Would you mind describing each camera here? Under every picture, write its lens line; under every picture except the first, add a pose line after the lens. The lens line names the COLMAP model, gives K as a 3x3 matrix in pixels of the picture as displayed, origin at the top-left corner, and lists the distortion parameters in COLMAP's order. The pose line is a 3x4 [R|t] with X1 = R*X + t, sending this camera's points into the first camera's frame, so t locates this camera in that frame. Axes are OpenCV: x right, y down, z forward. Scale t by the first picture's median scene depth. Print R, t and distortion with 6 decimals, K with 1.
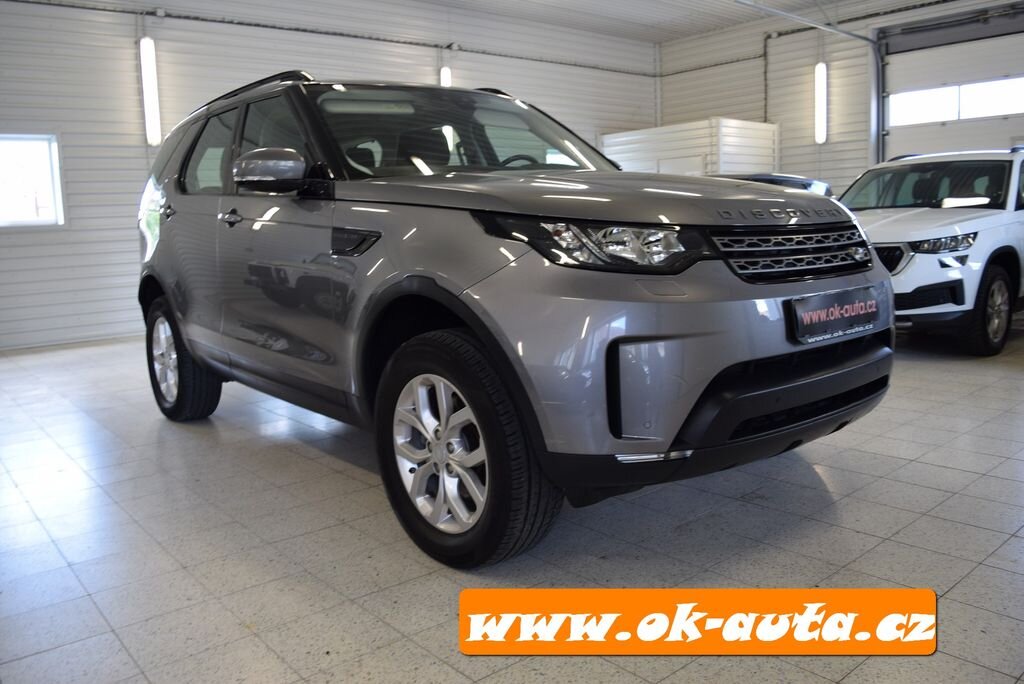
lens RADIAL K [[797.2, 0, 512.0], [0, 797.2, 342.0], [0, 0, 1]] dist [-0.086723, 0.006166]
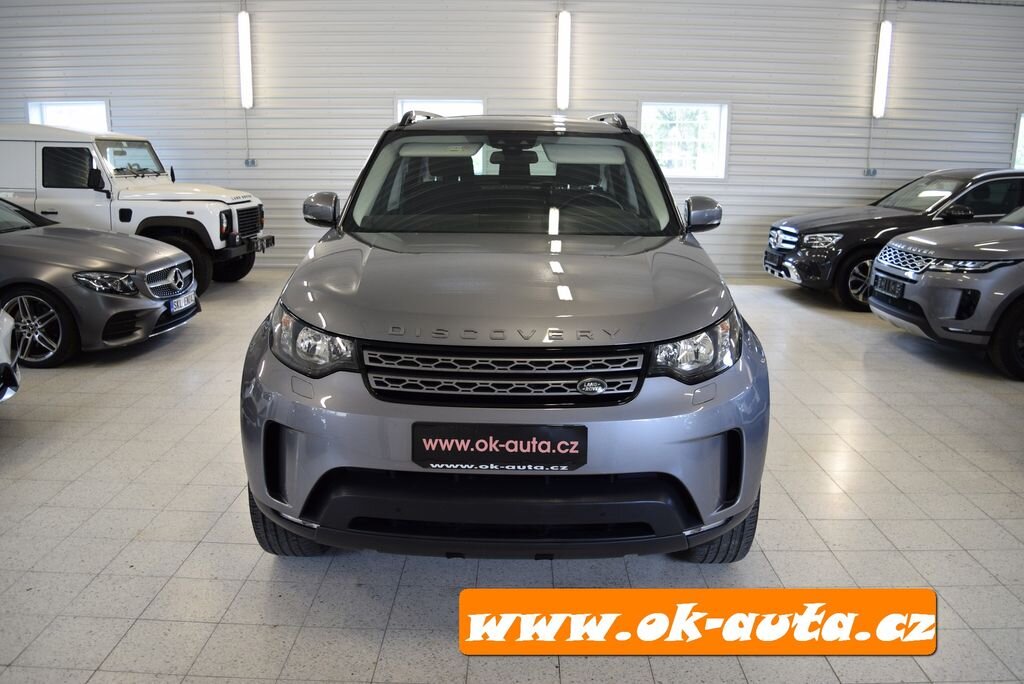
lens RADIAL K [[797.2, 0, 512.0], [0, 797.2, 342.0], [0, 0, 1]] dist [-0.086723, 0.006166]
pose [[0.757741, 0.197805, -0.621853, 0.928320], [-0.136029, 0.979897, 0.145941, -0.282763], [0.638220, -0.025995, 0.769415, 0.233554]]
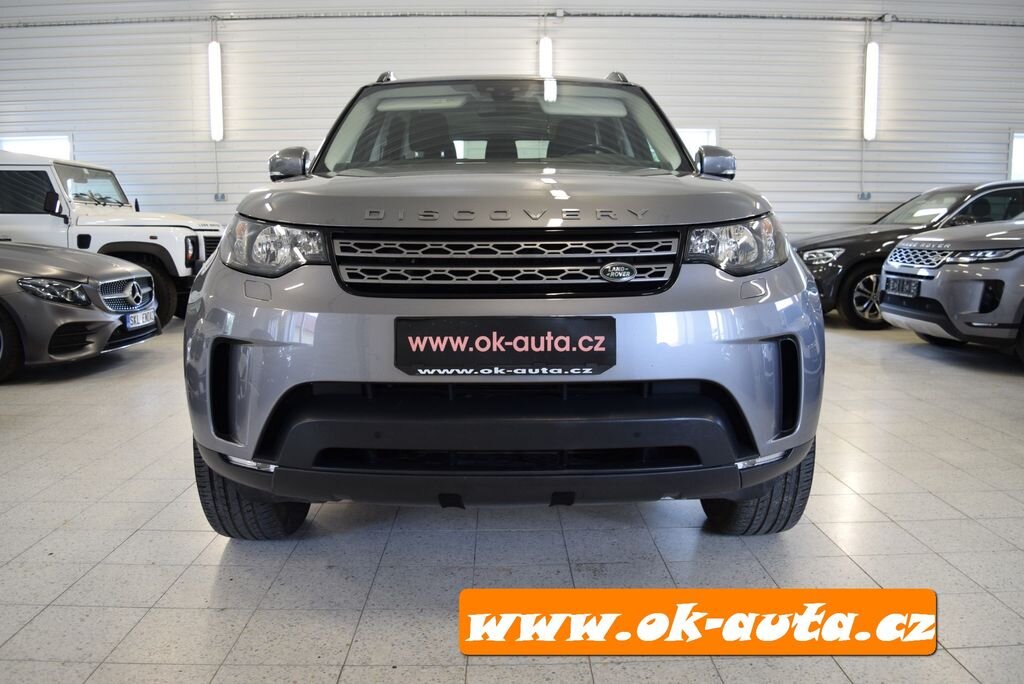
lens RADIAL K [[810.3, 0, 512.0], [0, 810.3, 342.0], [0, 0, 1]] dist [-0.084355, 0.005323]
pose [[0.775952, 0.124216, -0.618440, 0.834196], [-0.117804, 0.991707, 0.051380, -0.074436], [0.619694, 0.032986, 0.784150, 0.348571]]
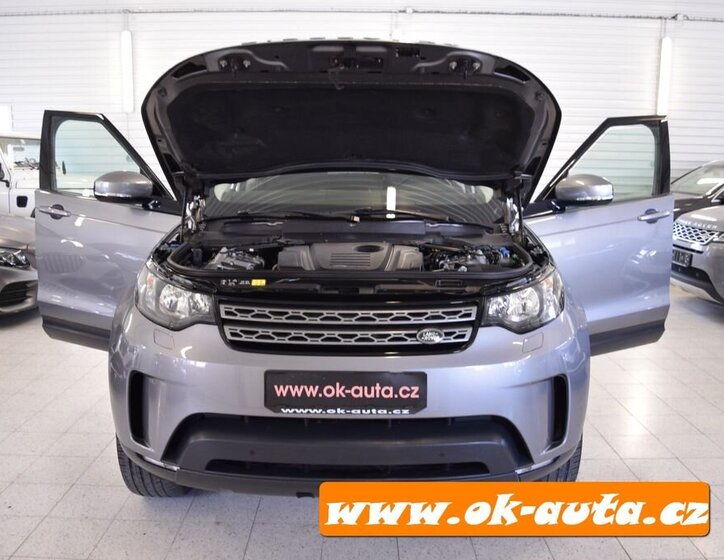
lens RADIAL K [[667.5, 0, 362.0], [0, 667.5, 280.0], [0, 0, 1]] dist [-0.077345, -0.002529]
pose [[0.766589, 0.161212, -0.621573, 0.879559], [-0.130695, 0.986883, 0.094772, -0.248355], [0.628698, 0.008586, 0.777603, 0.293505]]
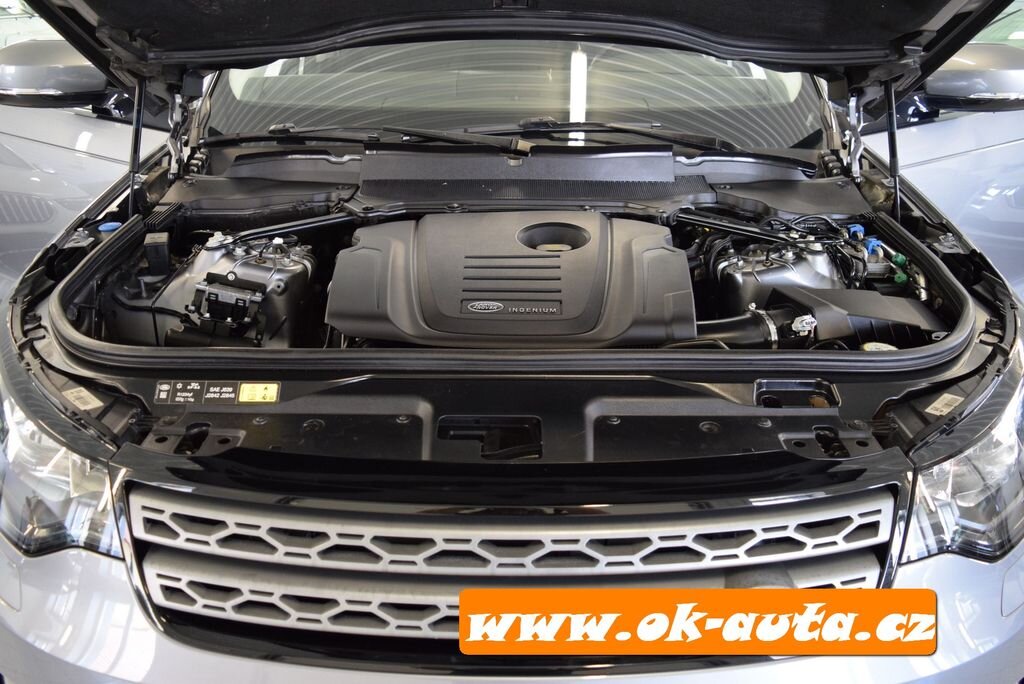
lens RADIAL K [[797.2, 0, 512.0], [0, 797.2, 342.0], [0, 0, 1]] dist [-0.086723, 0.006166]
pose [[0.762442, 0.304859, -0.570740, 0.510625], [-0.127541, 0.935556, 0.329345, -0.305962], [0.634362, -0.178314, 0.752189, 0.707954]]
